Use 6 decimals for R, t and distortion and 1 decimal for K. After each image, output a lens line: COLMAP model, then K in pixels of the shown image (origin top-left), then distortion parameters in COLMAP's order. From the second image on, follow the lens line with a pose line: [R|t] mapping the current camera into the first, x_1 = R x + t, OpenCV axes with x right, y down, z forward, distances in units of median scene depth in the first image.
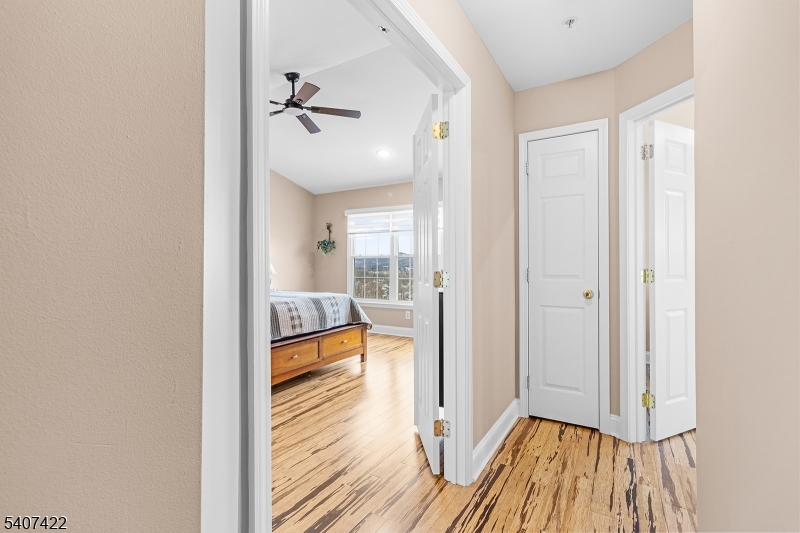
lens RADIAL K [[372.6, 0, 396.5], [0, 372.6, 265.3], [0, 0, 1]] dist [0.000607, 0.000593]
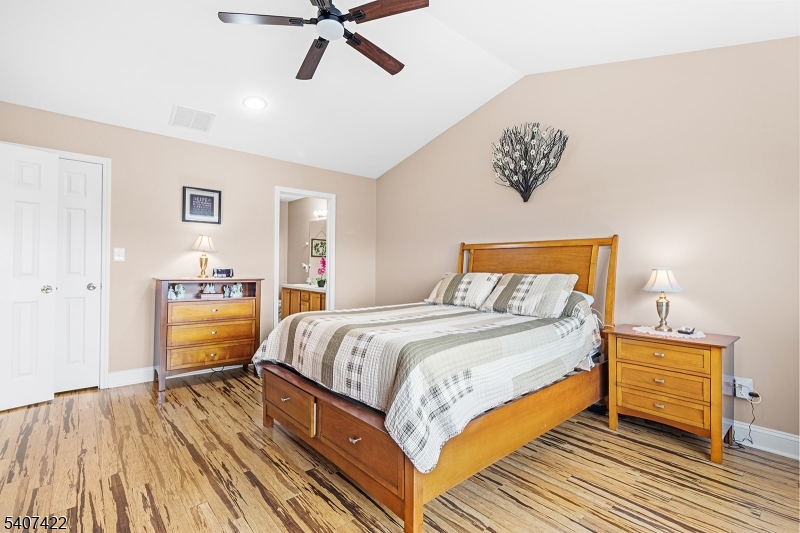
lens RADIAL K [[372.6, 0, 396.5], [0, 372.6, 265.3], [0, 0, 1]] dist [0.000607, 0.000593]
pose [[-0.309600, 0.002621, -0.950863, 0.326965], [-0.010965, 0.999920, 0.006327, -0.009438], [0.950804, 0.012385, -0.309547, 1.453590]]
